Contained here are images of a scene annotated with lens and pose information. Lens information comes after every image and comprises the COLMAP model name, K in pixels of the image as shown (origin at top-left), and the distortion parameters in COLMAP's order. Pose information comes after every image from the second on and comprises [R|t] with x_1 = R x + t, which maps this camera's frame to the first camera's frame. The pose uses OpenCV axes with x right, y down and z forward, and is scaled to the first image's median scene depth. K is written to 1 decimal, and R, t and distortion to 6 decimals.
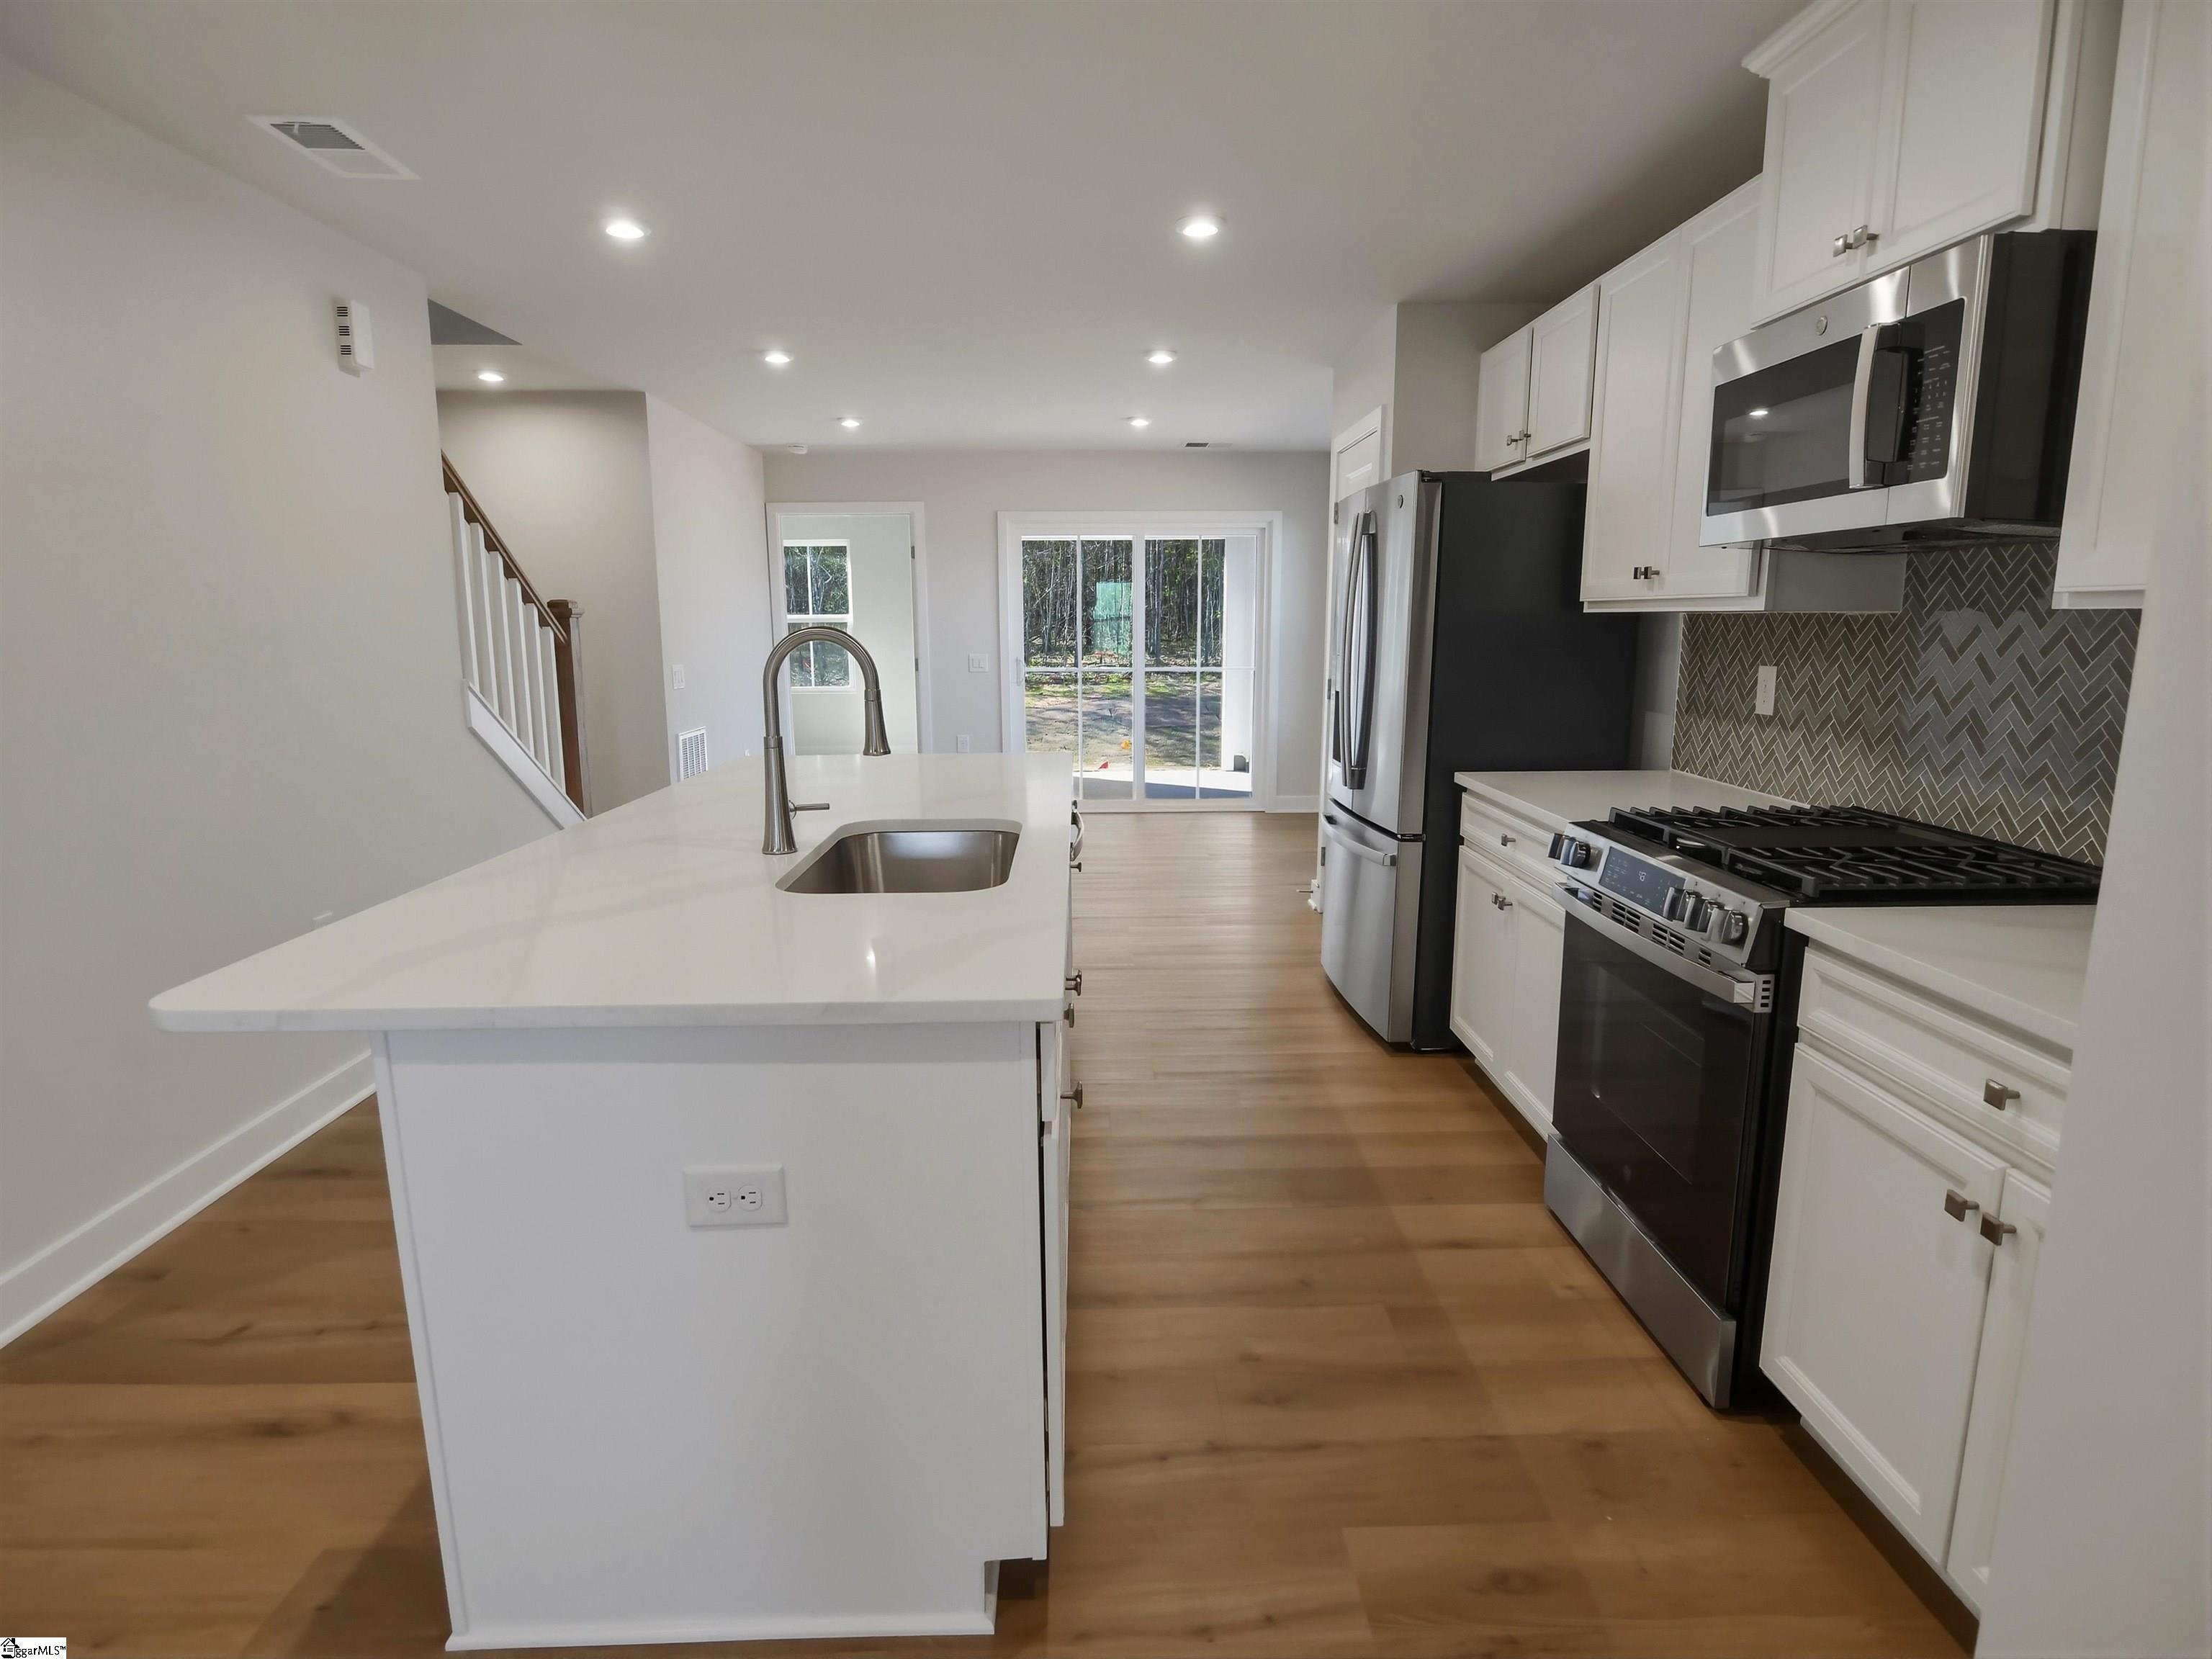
lens RADIAL K [[1195.9, 0, 1106.0], [0, 1195.9, 829.5], [0, 0, 1]] dist [-0.001330, -0.000088]
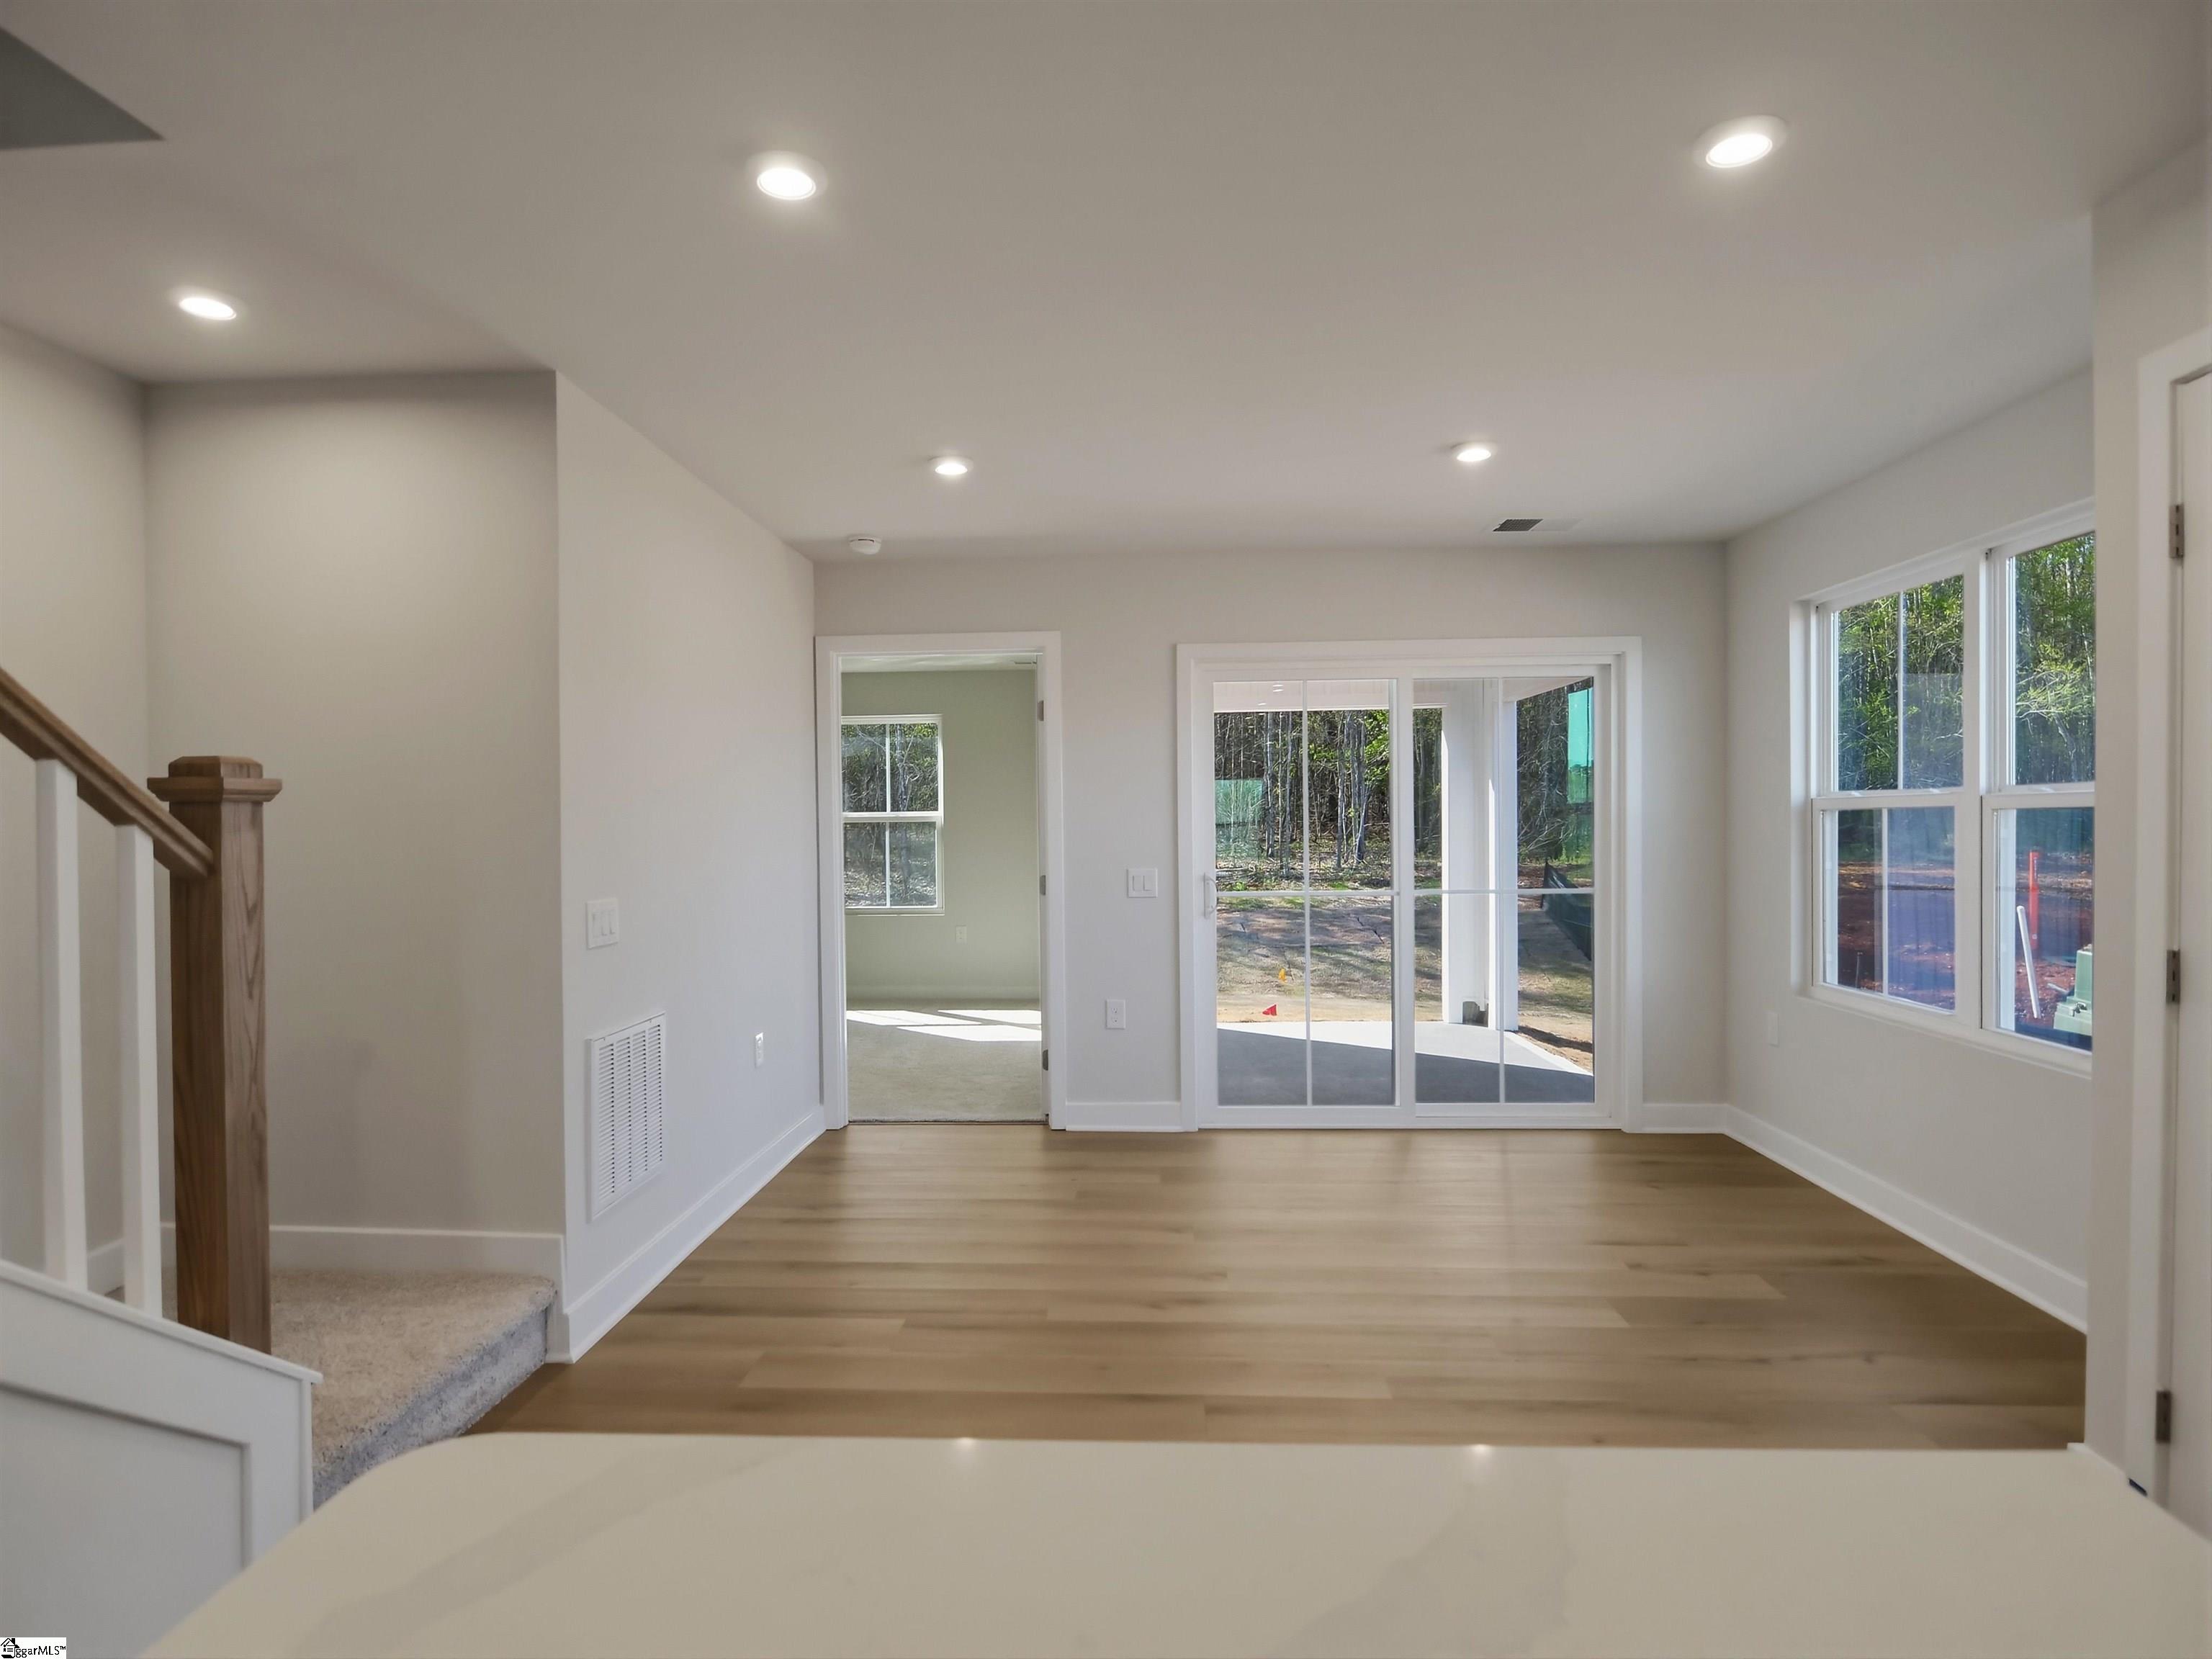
lens RADIAL K [[1195.9, 0, 1106.0], [0, 1195.9, 829.5], [0, 0, 1]] dist [-0.001330, -0.000088]
pose [[0.997723, -0.007483, -0.067026, -0.083444], [-0.003740, 0.986158, -0.165766, -0.063799], [0.067339, 0.165639, 0.983885, 0.383032]]
